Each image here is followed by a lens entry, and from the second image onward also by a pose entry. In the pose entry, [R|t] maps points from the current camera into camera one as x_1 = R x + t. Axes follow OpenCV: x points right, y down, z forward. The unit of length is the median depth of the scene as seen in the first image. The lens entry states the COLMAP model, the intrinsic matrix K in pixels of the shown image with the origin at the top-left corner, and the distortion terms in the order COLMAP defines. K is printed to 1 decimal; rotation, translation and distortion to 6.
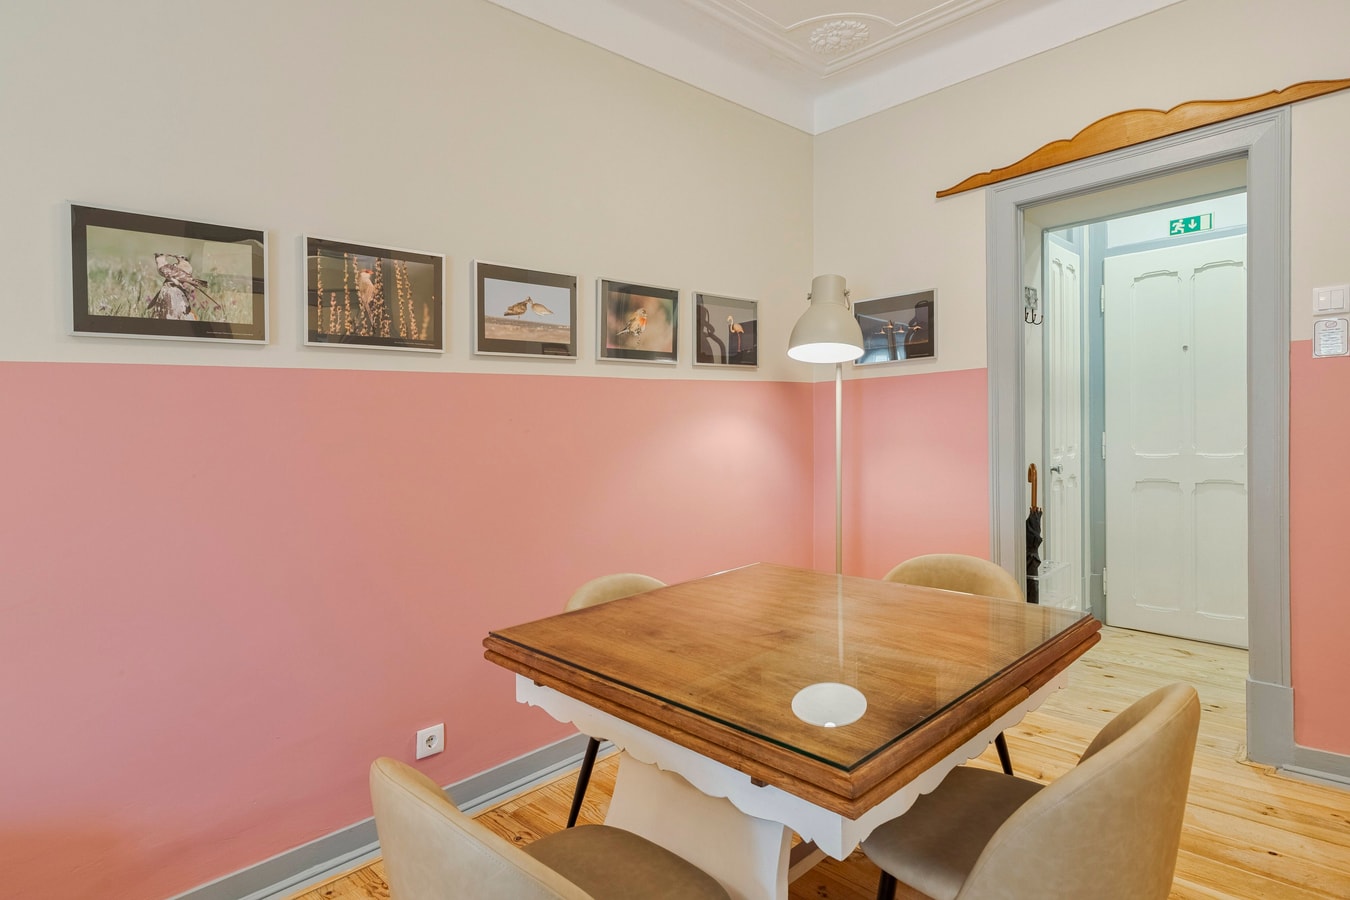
lens RADIAL K [[695.4, 0, 672.0], [0, 695.4, 445.6], [0, 0, 1]] dist [0.009640, -0.000127]
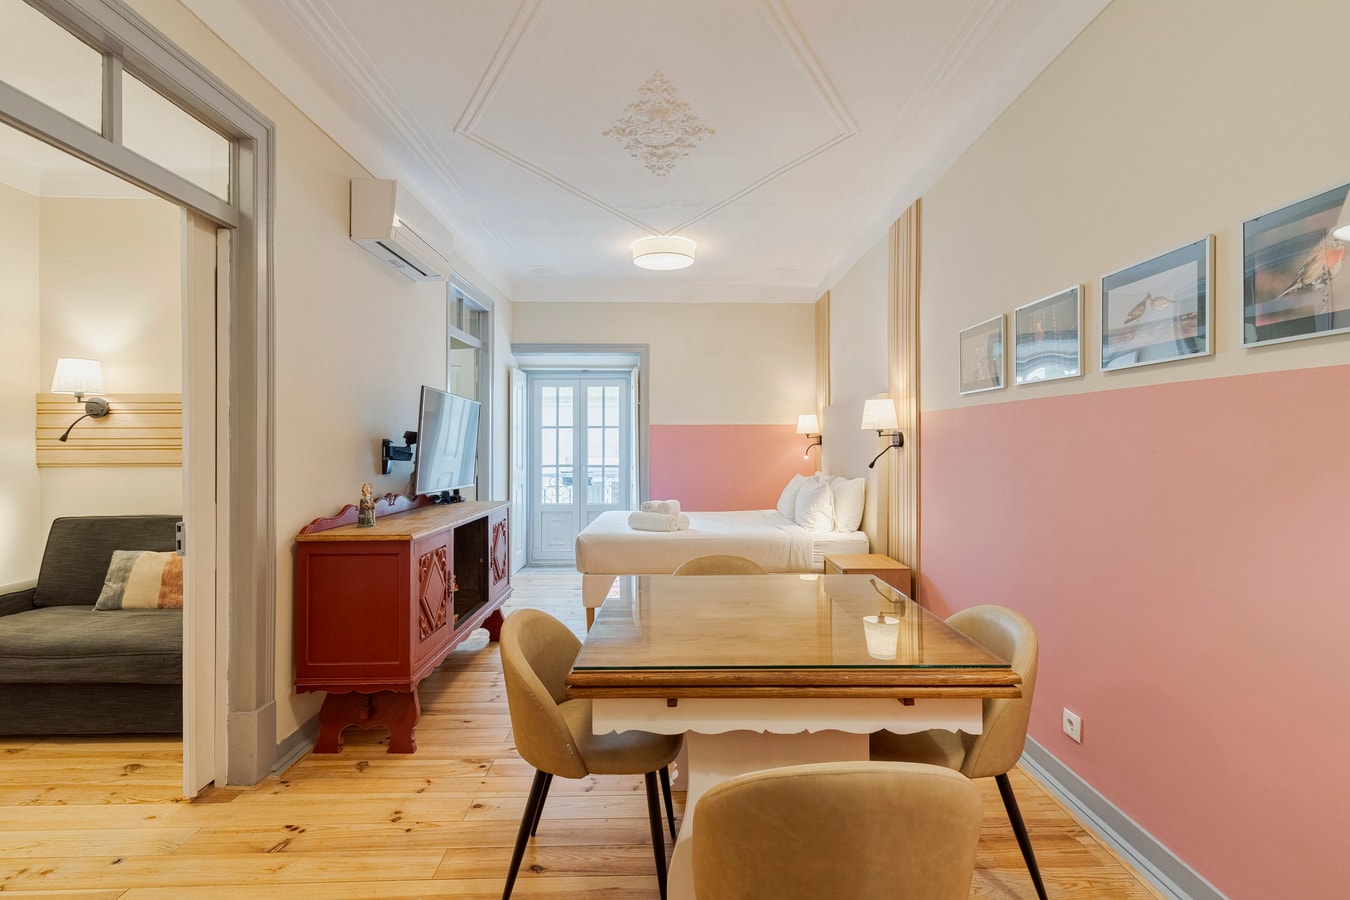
lens RADIAL K [[607.5, 0, 675.2], [0, 607.5, 428.9], [0, 0, 1]] dist [0.007169, -0.000172]
pose [[-0.674886, 0.020161, -0.737647, 0.721315], [-0.000490, 0.999614, 0.027769, -0.070941], [0.737922, 0.019102, -0.674616, 1.081002]]
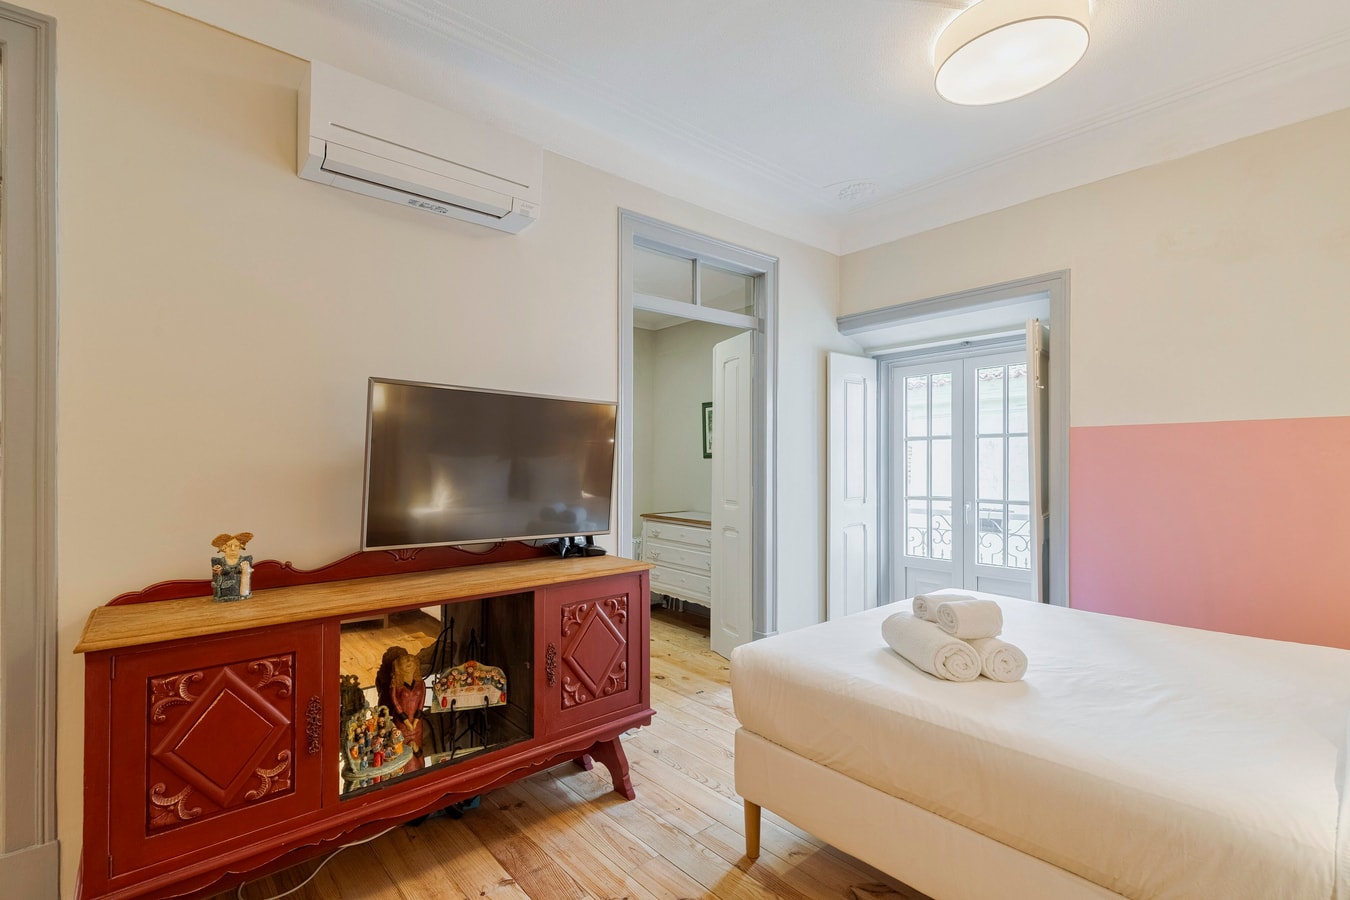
lens RADIAL K [[607.5, 0, 687.6], [0, 607.5, 455.7], [0, 0, 1]] dist [0.007169, -0.000172]
pose [[-0.998715, 0.042733, 0.027255, -0.290188], [0.043438, 0.998723, 0.025808, -0.026488], [-0.026117, 0.026959, -0.999295, 0.617977]]
